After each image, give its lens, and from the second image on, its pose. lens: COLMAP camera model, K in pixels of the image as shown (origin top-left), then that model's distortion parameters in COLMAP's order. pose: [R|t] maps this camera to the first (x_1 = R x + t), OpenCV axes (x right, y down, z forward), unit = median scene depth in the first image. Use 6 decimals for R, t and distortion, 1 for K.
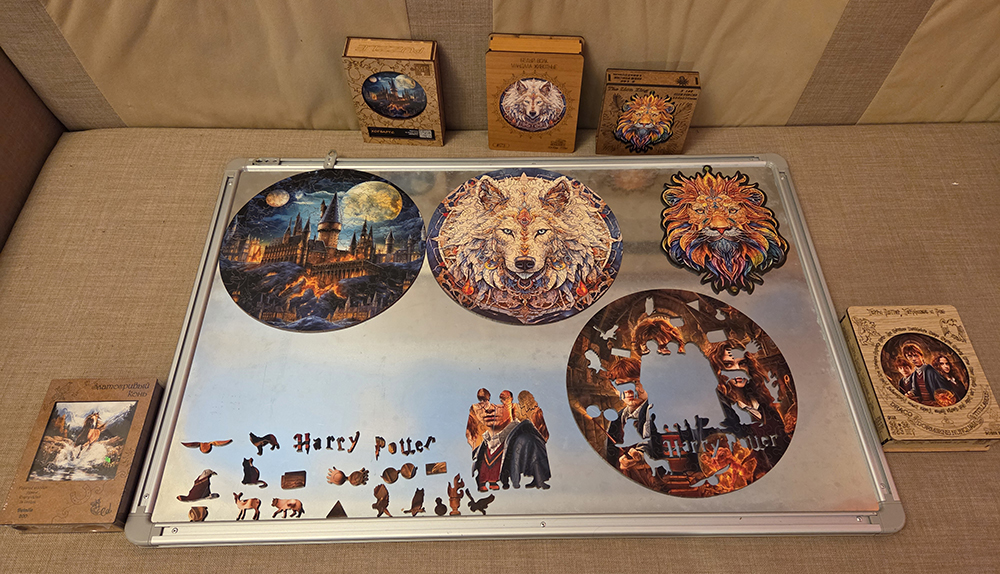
lens RADIAL K [[642.9, 0, 500.0], [0, 642.9, 287.0], [0, 0, 1]] dist [0.001182, 0.000305]
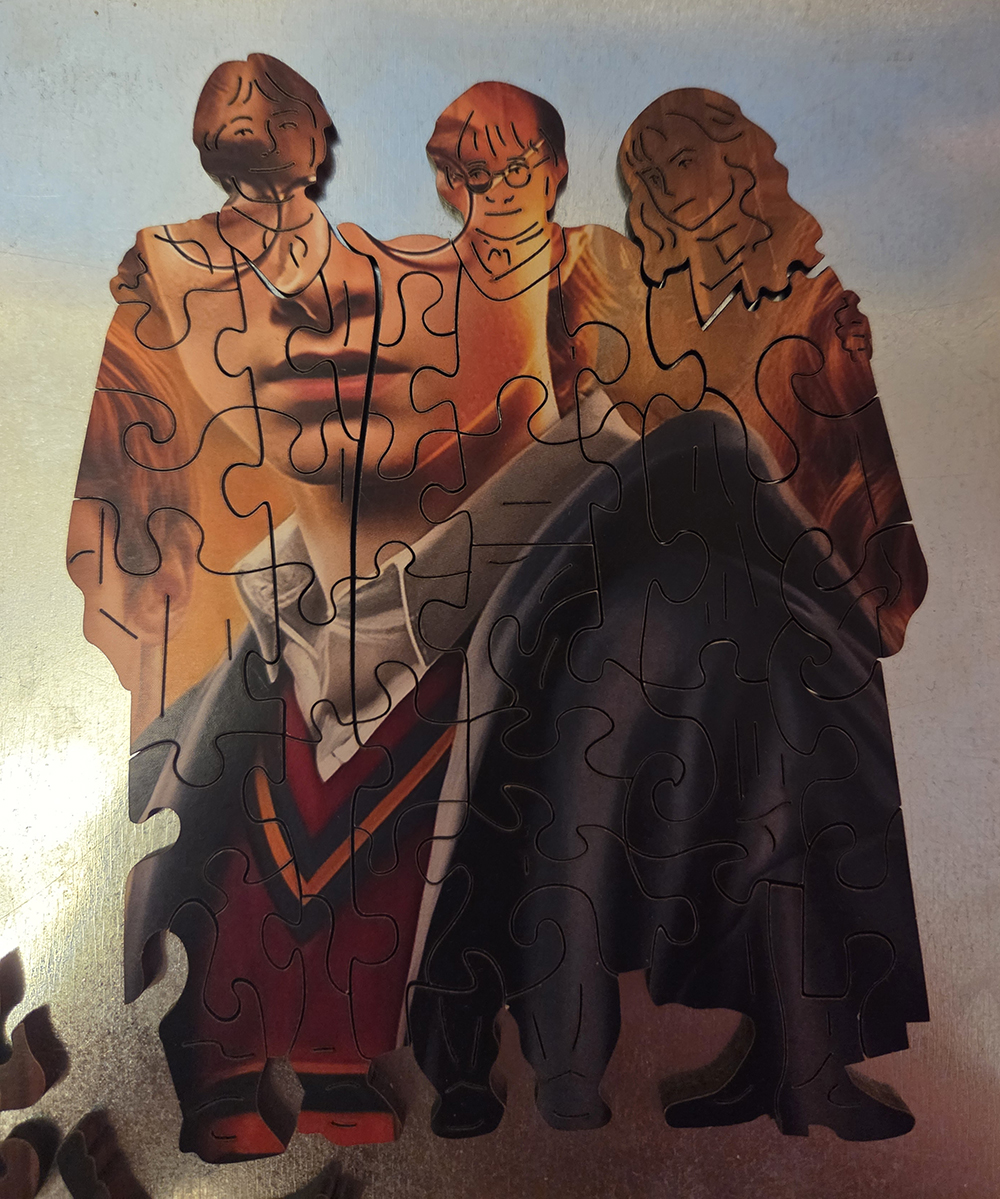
lens RADIAL K [[913.9, 0, 500.0], [0, 913.9, 599.5], [0, 0, 1]] dist [0.002485, 0.000775]
pose [[0.999656, 0.019877, -0.017119, 0.013967], [-0.007615, 0.844369, 0.535708, 0.155944], [0.025103, -0.535394, 0.844230, 0.859293]]
